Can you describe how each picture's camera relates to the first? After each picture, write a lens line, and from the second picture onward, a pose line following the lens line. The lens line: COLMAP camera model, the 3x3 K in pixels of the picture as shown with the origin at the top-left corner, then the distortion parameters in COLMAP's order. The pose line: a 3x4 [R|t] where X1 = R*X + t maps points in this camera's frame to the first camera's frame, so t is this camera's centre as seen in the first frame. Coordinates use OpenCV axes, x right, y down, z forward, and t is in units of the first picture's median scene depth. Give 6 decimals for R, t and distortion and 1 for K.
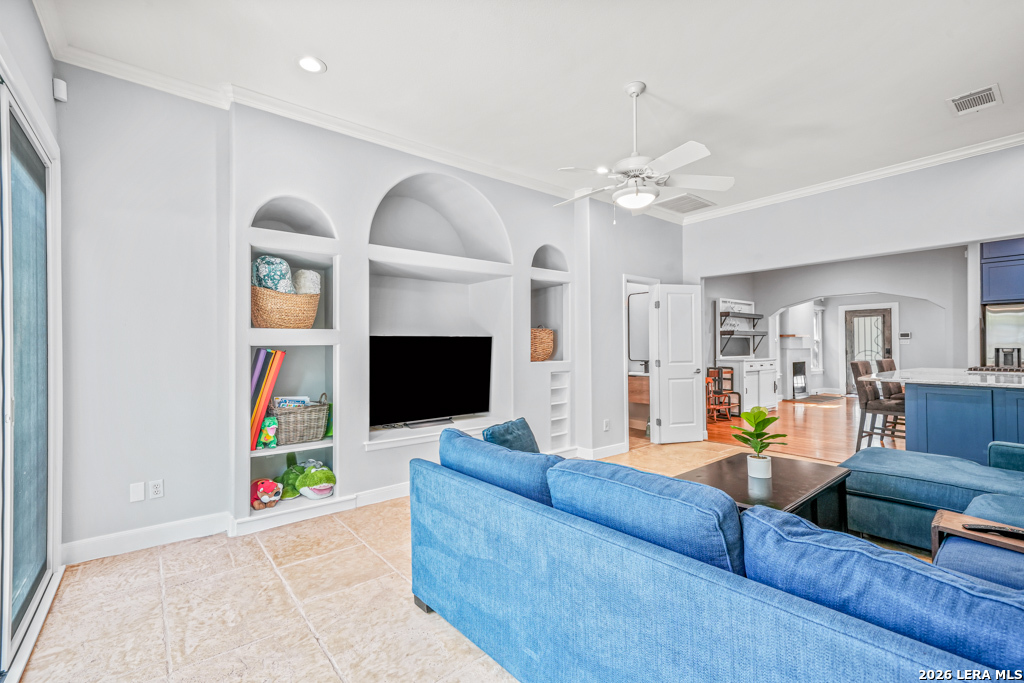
lens RADIAL K [[448.8, 0, 510.2], [0, 448.8, 337.1], [0, 0, 1]] dist [0.009169, 0.000200]
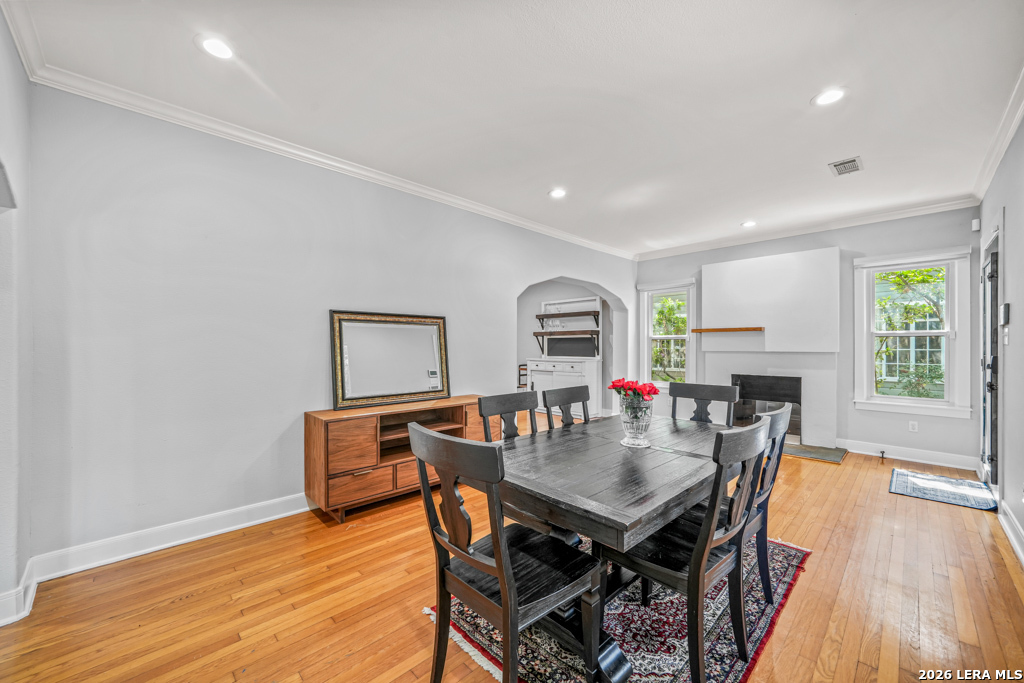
lens RADIAL K [[394.8, 0, 514.1], [0, 394.8, 348.1], [0, 0, 1]] dist [-0.010434, 0.002030]
pose [[0.092477, 0.009372, -0.995671, 1.081560], [0.017728, 0.999782, 0.011057, 0.009633], [0.995557, -0.018674, 0.092291, 0.639422]]
